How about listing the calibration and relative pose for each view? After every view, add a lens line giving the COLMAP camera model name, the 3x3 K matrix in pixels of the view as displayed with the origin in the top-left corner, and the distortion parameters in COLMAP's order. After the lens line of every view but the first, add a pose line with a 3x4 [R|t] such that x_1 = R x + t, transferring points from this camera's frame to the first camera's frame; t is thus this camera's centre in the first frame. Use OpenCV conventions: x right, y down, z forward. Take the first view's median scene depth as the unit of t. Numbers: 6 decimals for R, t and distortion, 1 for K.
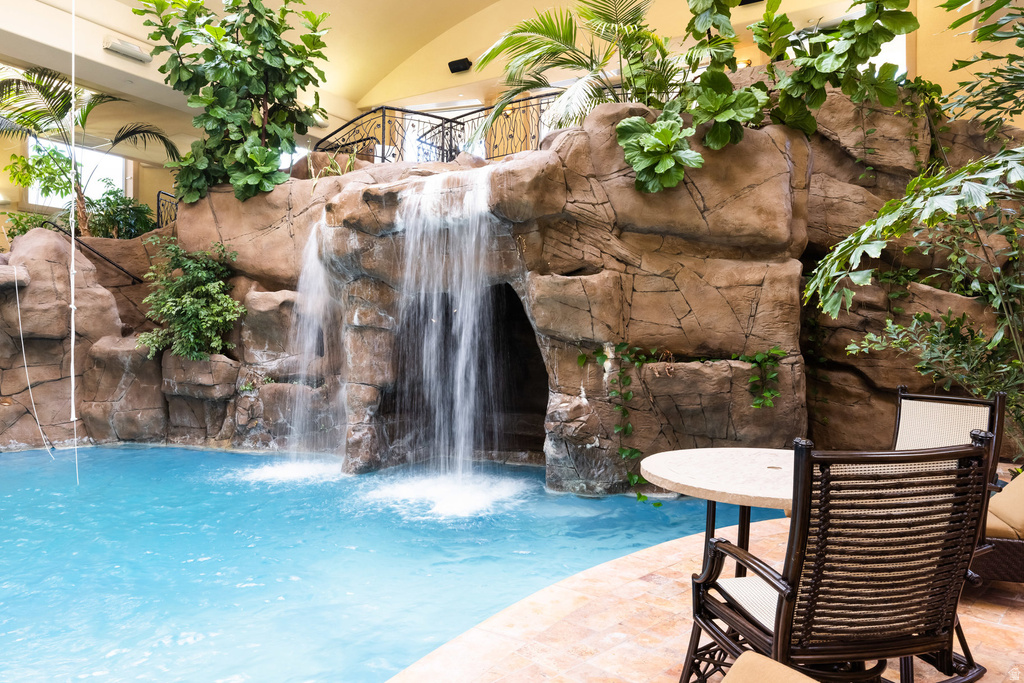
lens RADIAL K [[692.7, 0, 512.0], [0, 692.7, 341.5], [0, 0, 1]] dist [0.004205, 0.000964]
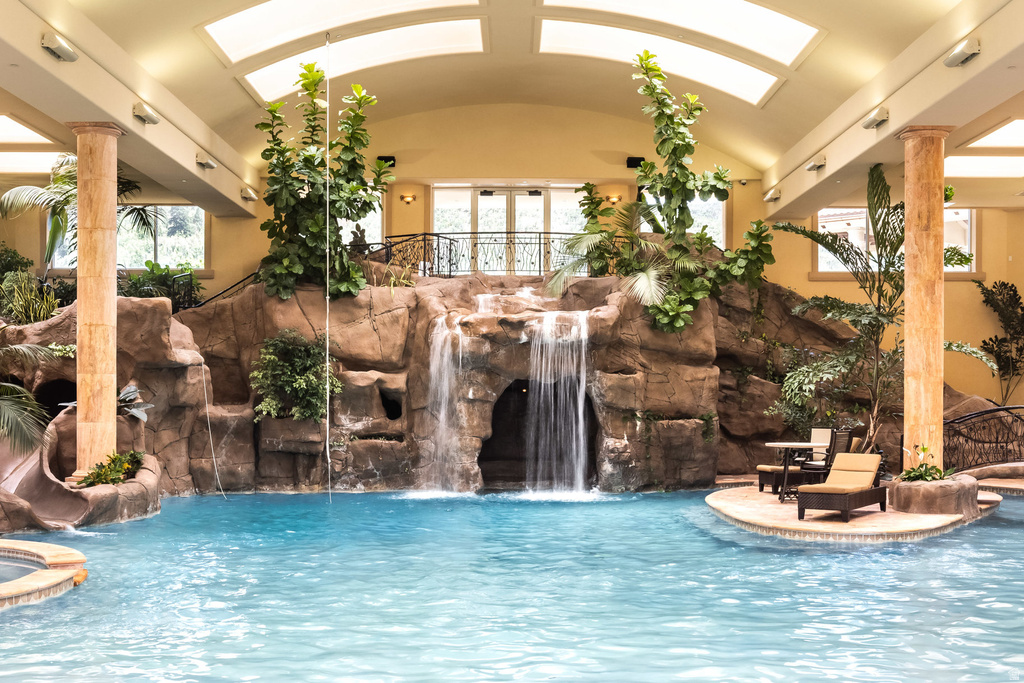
lens RADIAL K [[1250.7, 0, 512.4], [0, 1250.7, 396.4], [0, 0, 1]] dist [0.012397, 0.003700]
pose [[0.867812, 0.001866, 0.496889, -1.655318], [-0.002461, 0.999997, 0.000542, -0.032566], [-0.496886, -0.001694, 0.867814, -1.584031]]
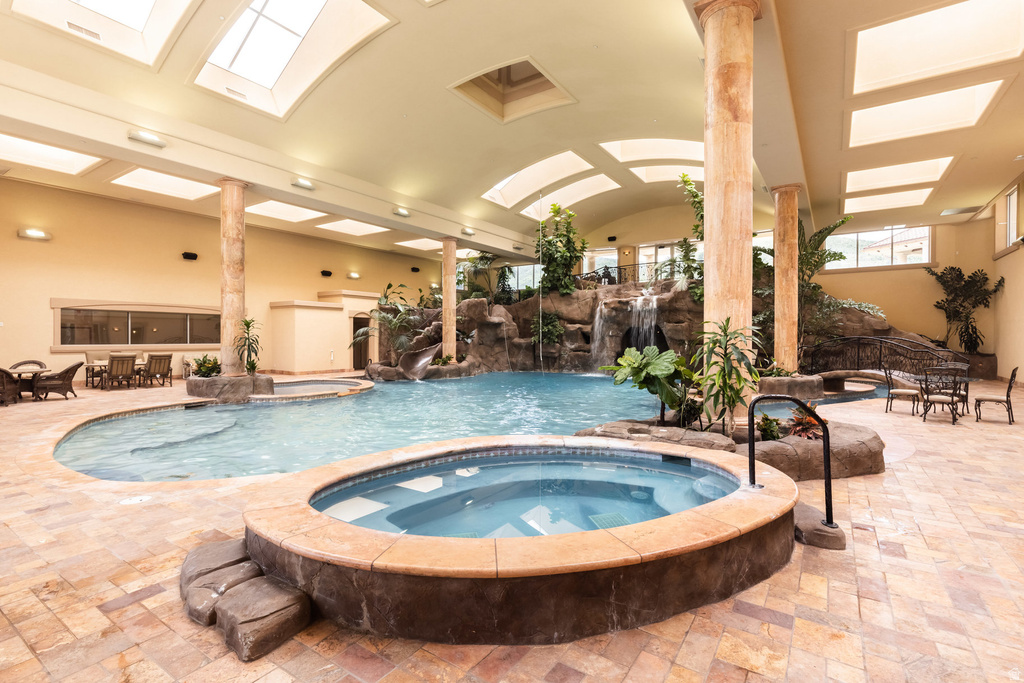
lens RADIAL K [[475.4, 0, 512.0], [0, 475.4, 341.5], [0, 0, 1]] dist [0.000221, 0.000045]
pose [[0.997372, 0.002615, -0.072402, -0.606833], [-0.002150, 0.999977, 0.006491, -0.005793], [0.072417, -0.006319, 0.997354, -1.652689]]
